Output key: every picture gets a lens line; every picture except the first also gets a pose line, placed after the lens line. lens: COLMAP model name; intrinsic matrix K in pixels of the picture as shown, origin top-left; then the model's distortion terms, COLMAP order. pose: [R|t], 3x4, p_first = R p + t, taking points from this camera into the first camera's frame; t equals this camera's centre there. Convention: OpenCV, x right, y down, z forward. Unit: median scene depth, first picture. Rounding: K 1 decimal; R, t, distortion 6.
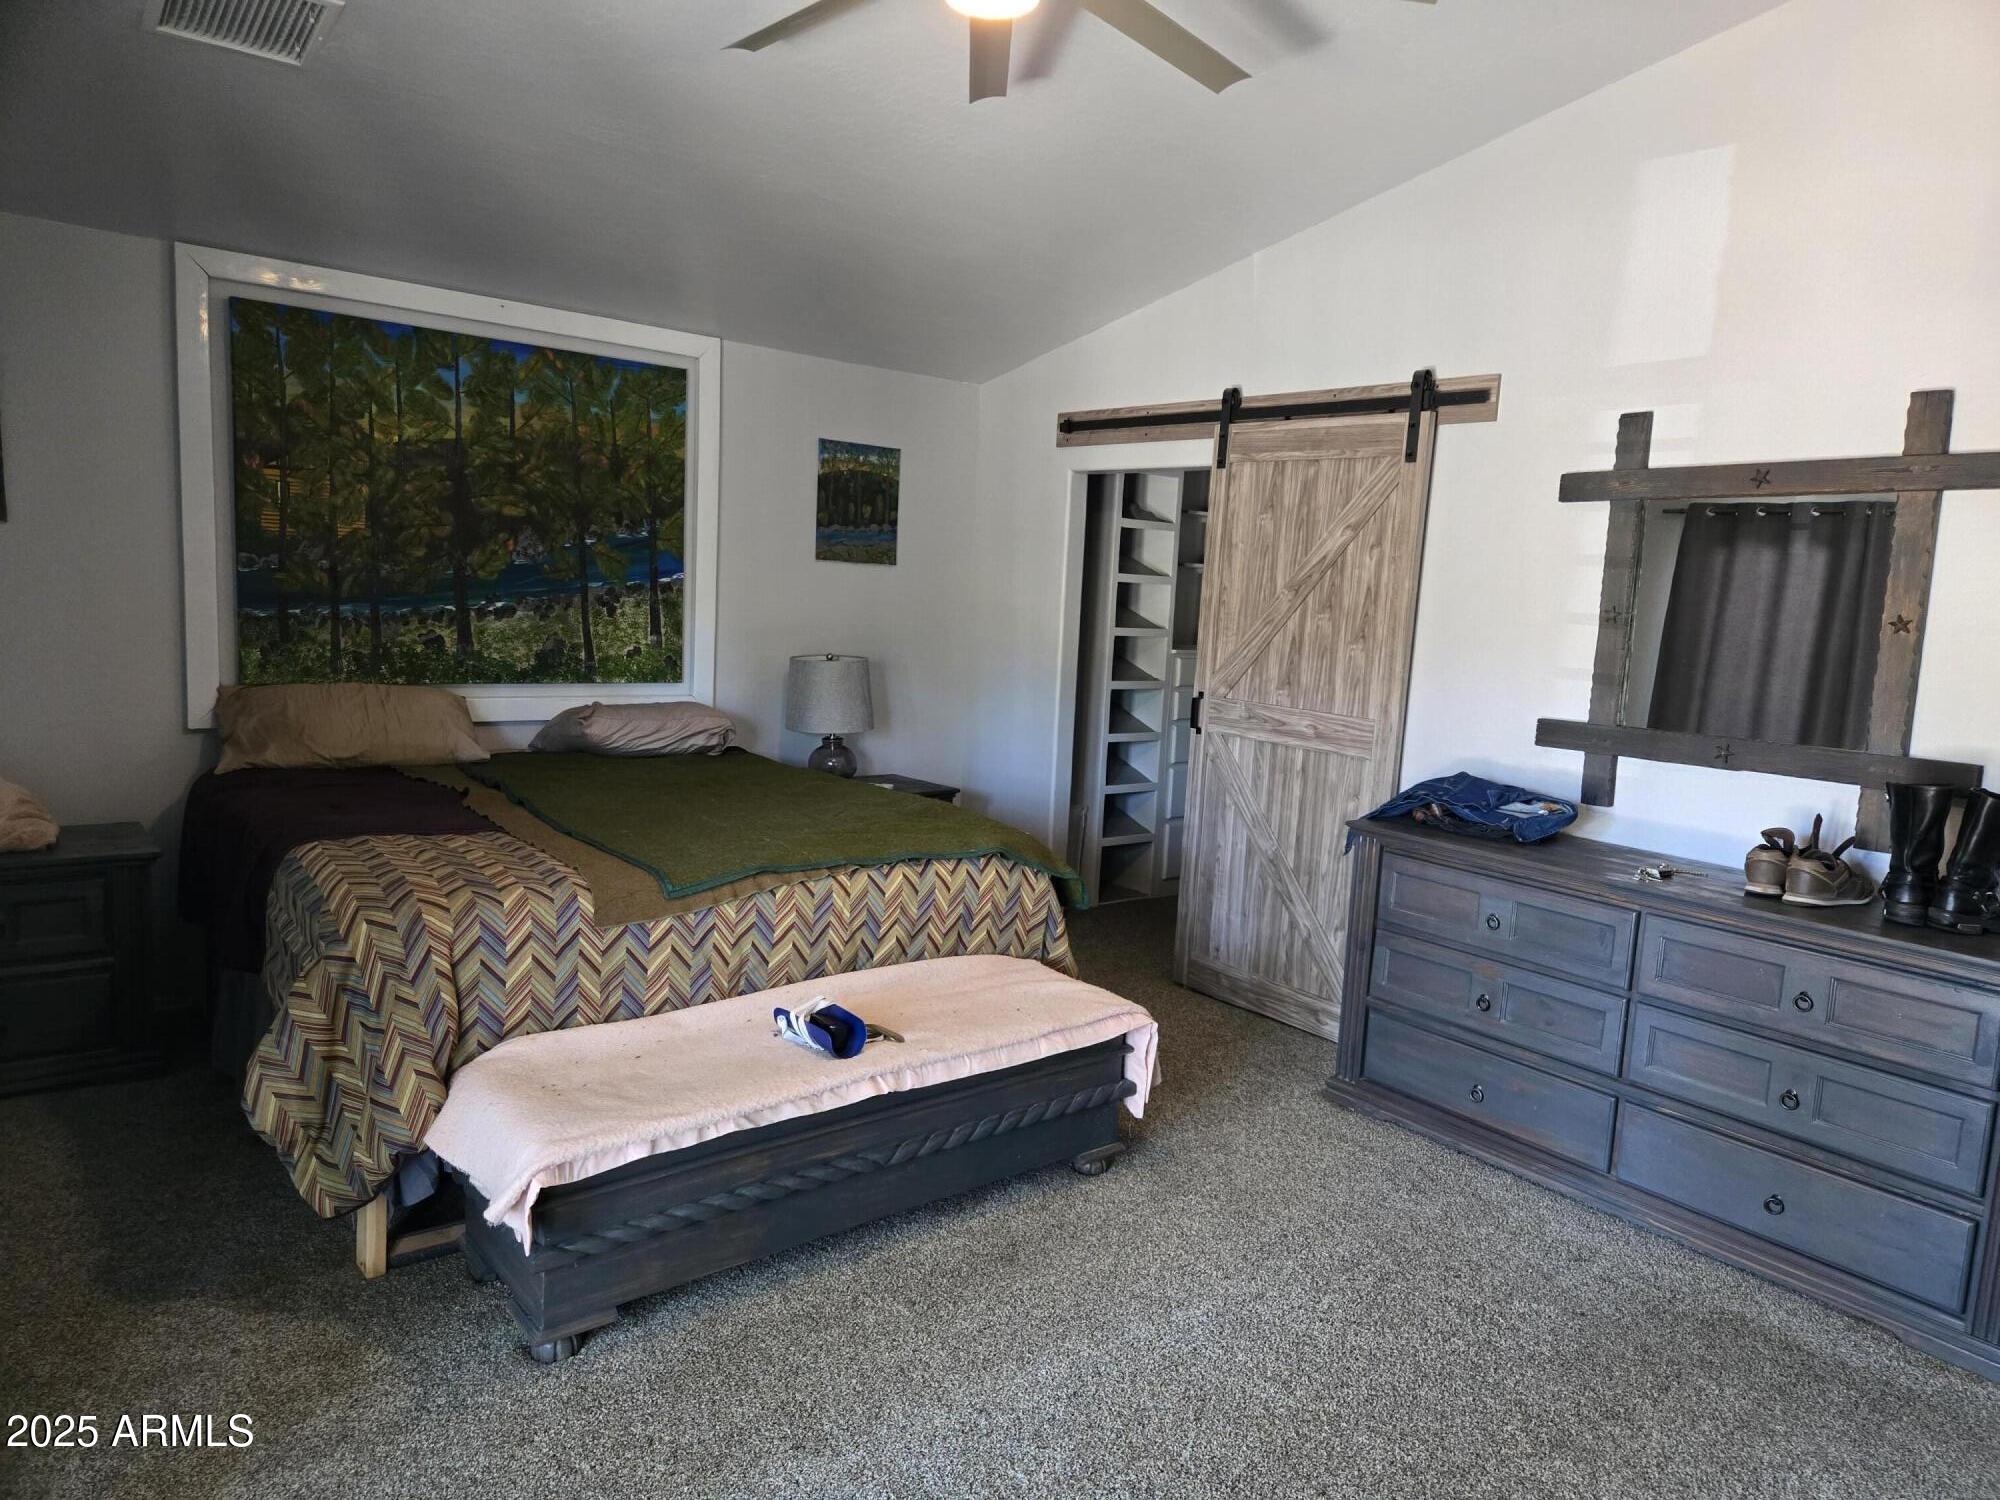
lens RADIAL K [[1340.4, 0, 1021.8], [0, 1340.4, 753.4], [0, 0, 1]] dist [0.078791, -0.093595]
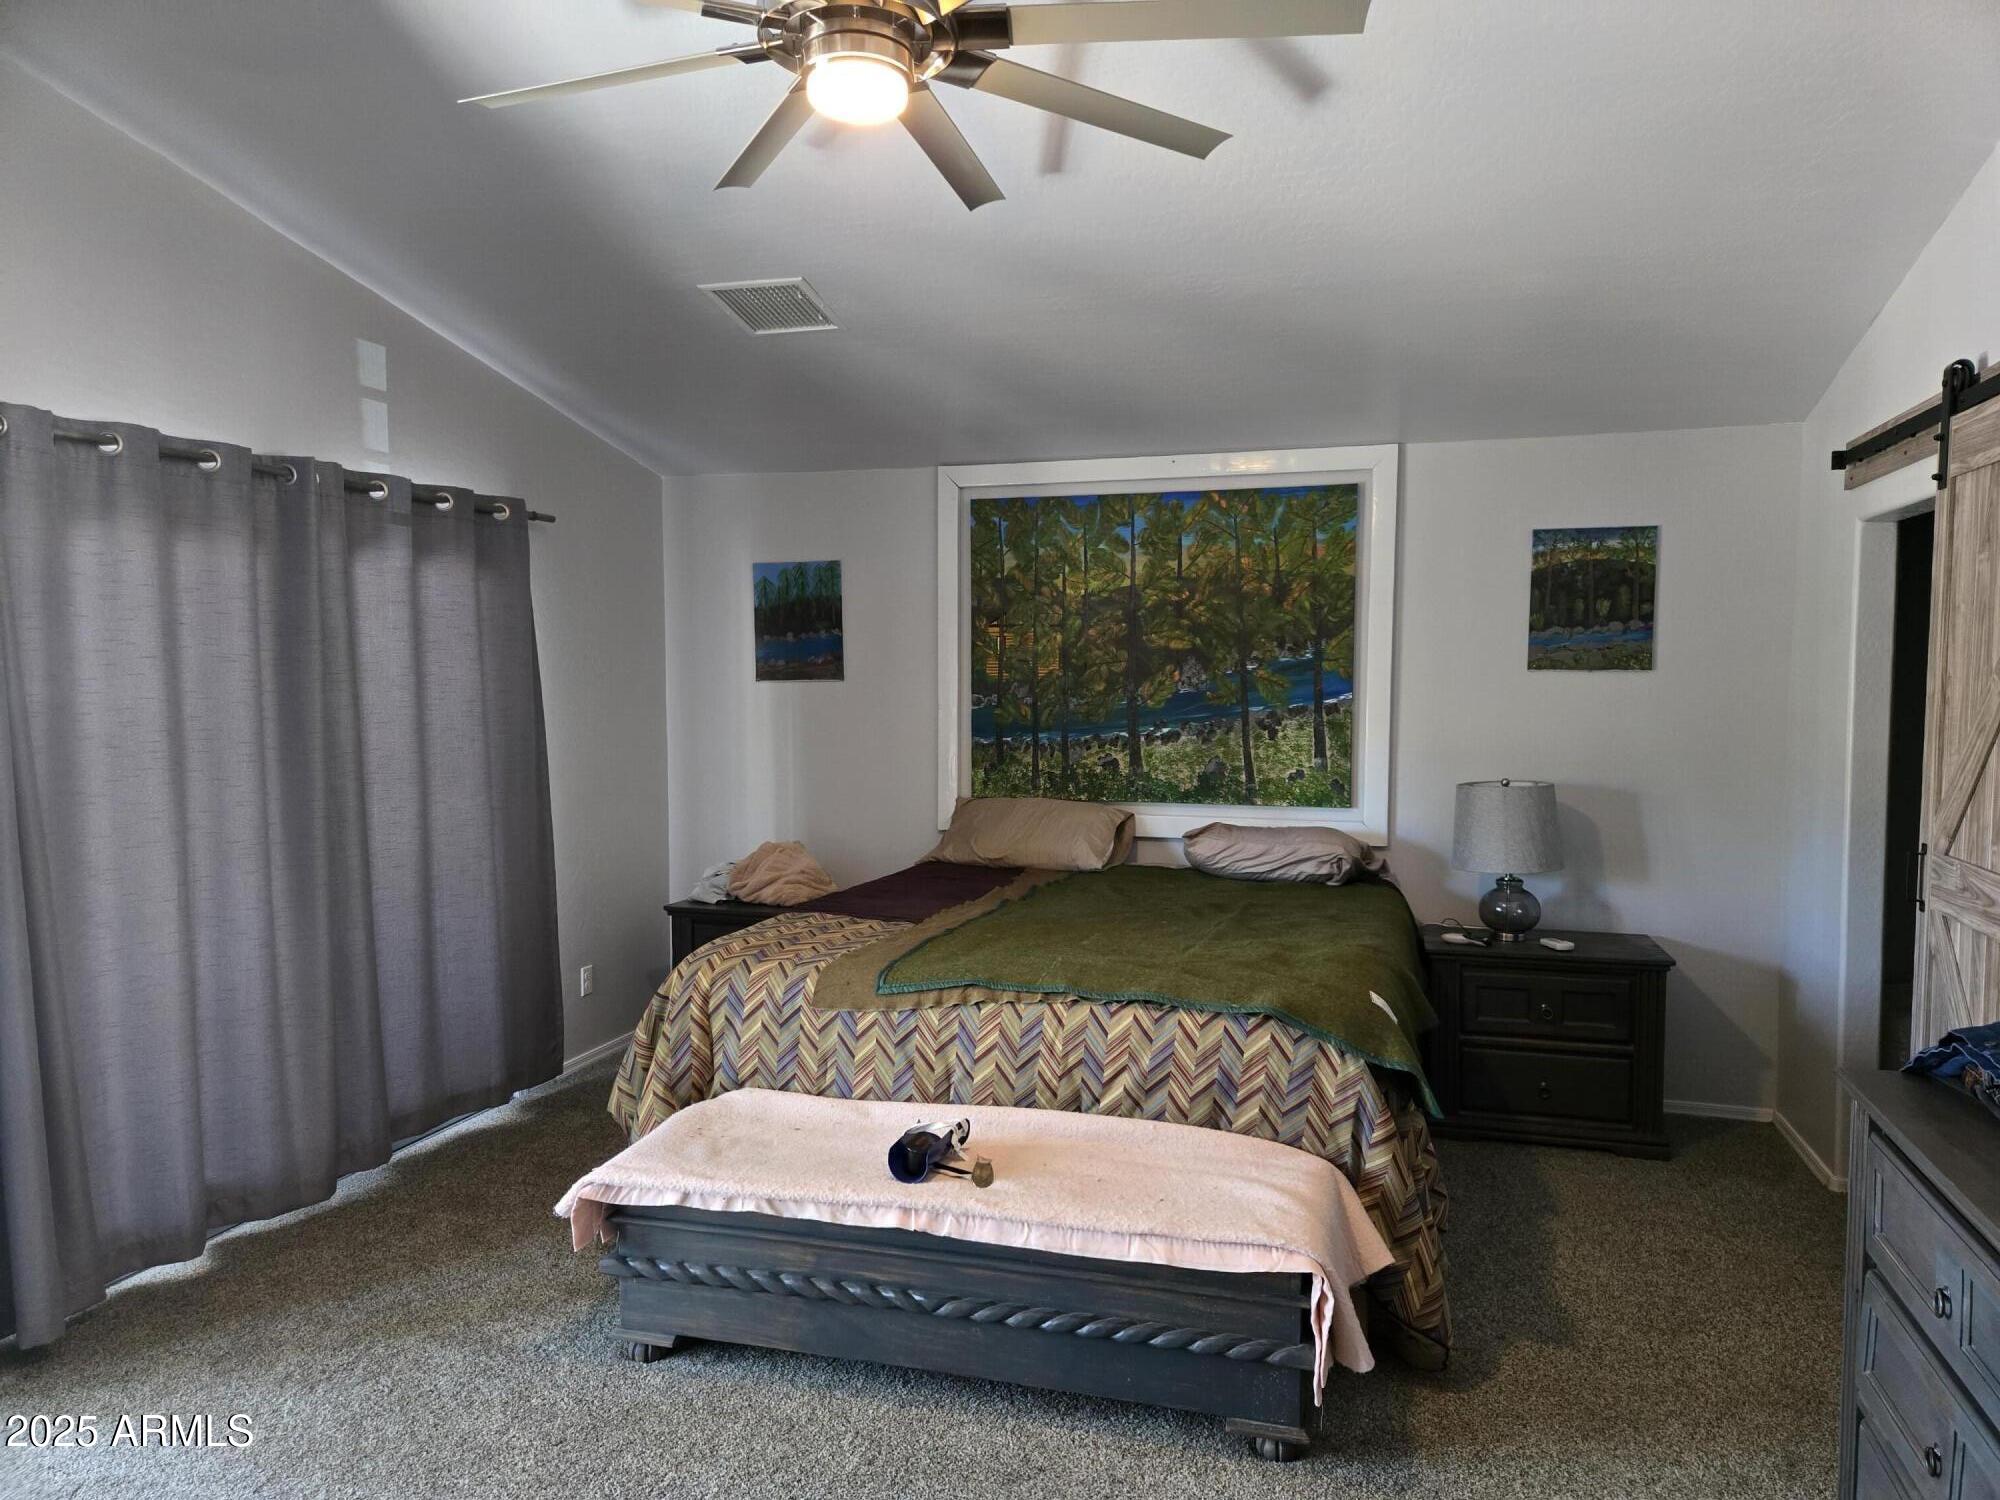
lens RADIAL K [[1340.4, 0, 1021.8], [0, 1340.4, 753.4], [0, 0, 1]] dist [0.078791, -0.093595]
pose [[0.551987, -0.007368, -0.833820, 0.469211], [-0.076746, 0.995268, -0.059599, -0.018950], [0.830314, 0.096890, 0.548809, 0.326803]]
